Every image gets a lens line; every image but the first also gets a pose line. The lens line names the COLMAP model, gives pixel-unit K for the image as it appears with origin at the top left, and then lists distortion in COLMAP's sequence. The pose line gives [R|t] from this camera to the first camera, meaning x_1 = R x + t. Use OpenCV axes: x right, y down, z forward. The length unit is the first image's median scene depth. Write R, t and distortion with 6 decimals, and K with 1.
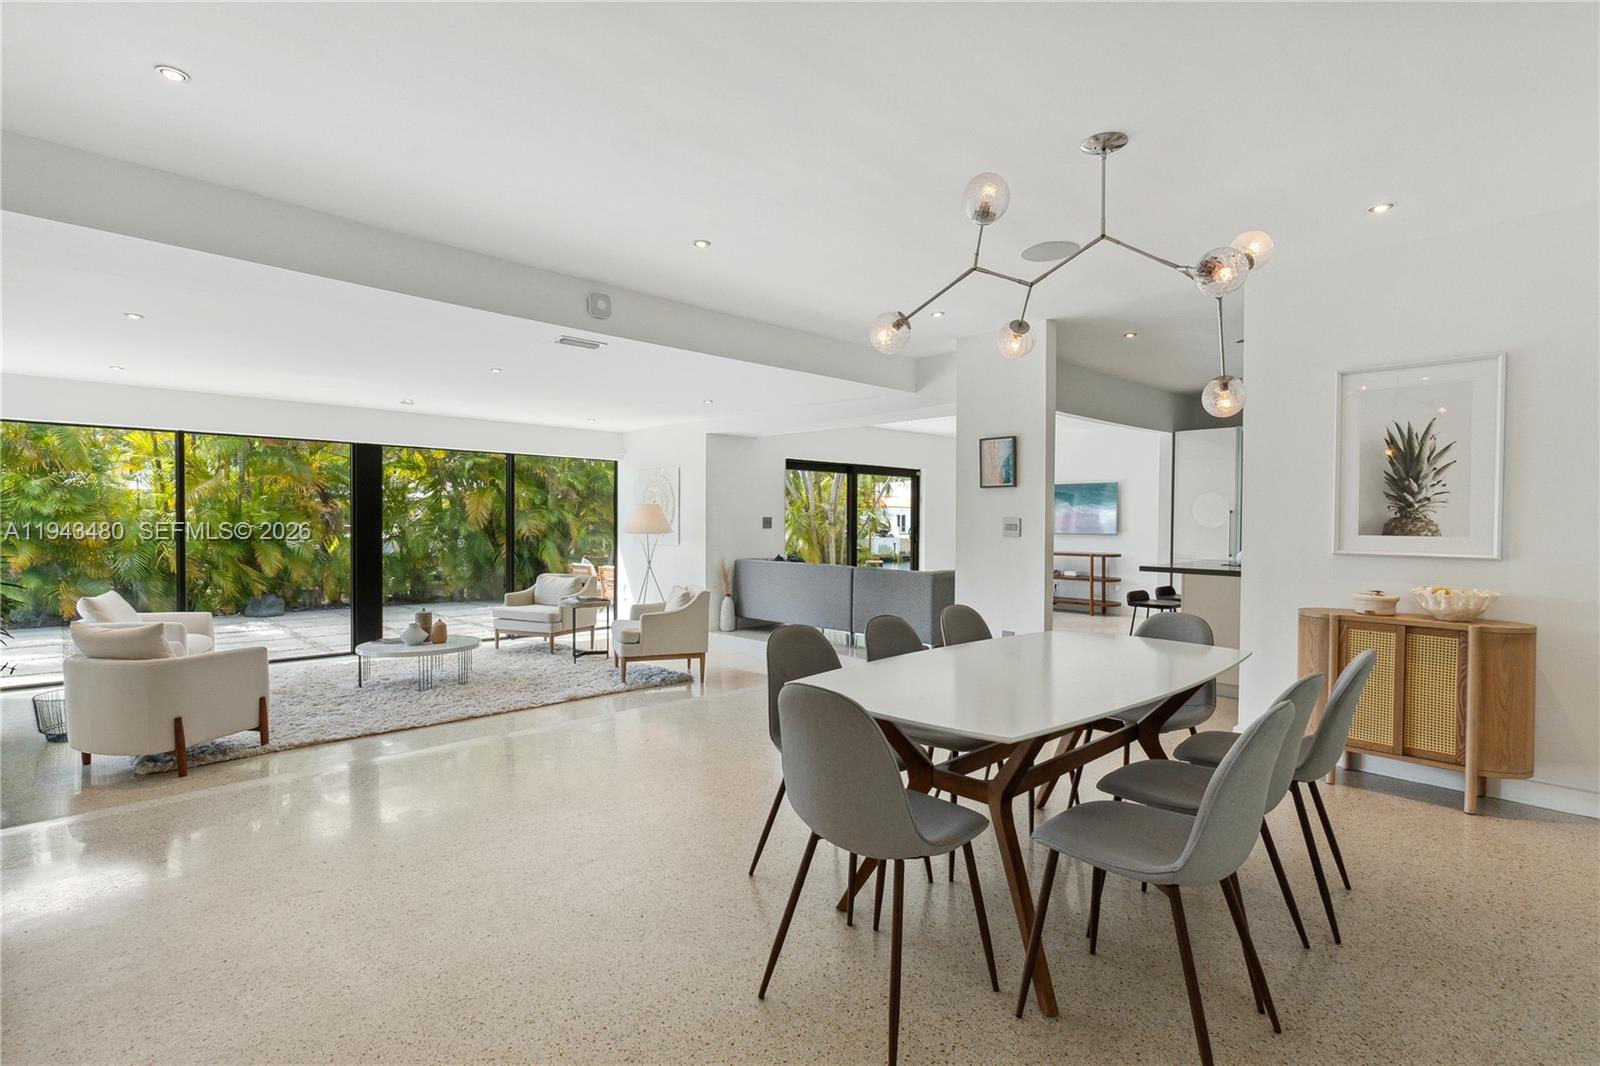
lens RADIAL K [[760.0, 0, 792.5], [0, 760.0, 528.6], [0, 0, 1]] dist [-0.001082, 0.000668]
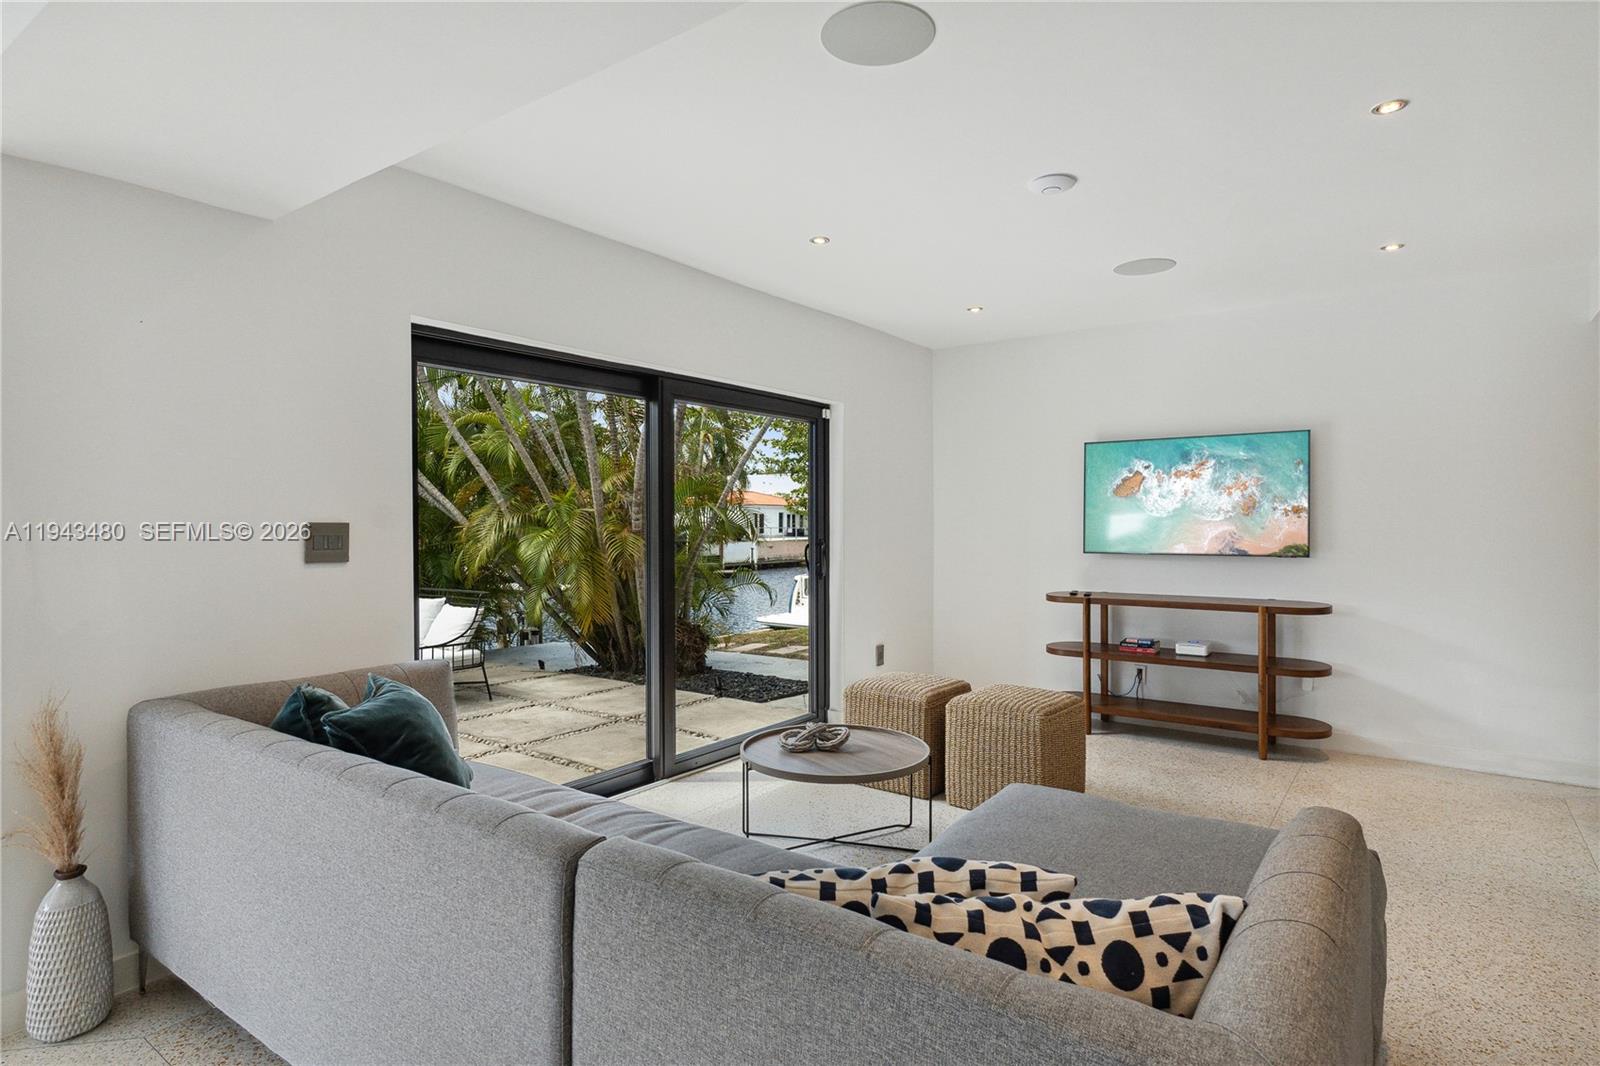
lens RADIAL K [[865.8, 0, 799.8], [0, 865.8, 526.9], [0, 0, 1]] dist [0.003032, -0.001133]
pose [[0.981777, -0.011749, 0.189674, 0.068108], [0.012279, 0.999923, -0.001620, -0.009996], [-0.189641, 0.003920, 0.981846, 0.581682]]
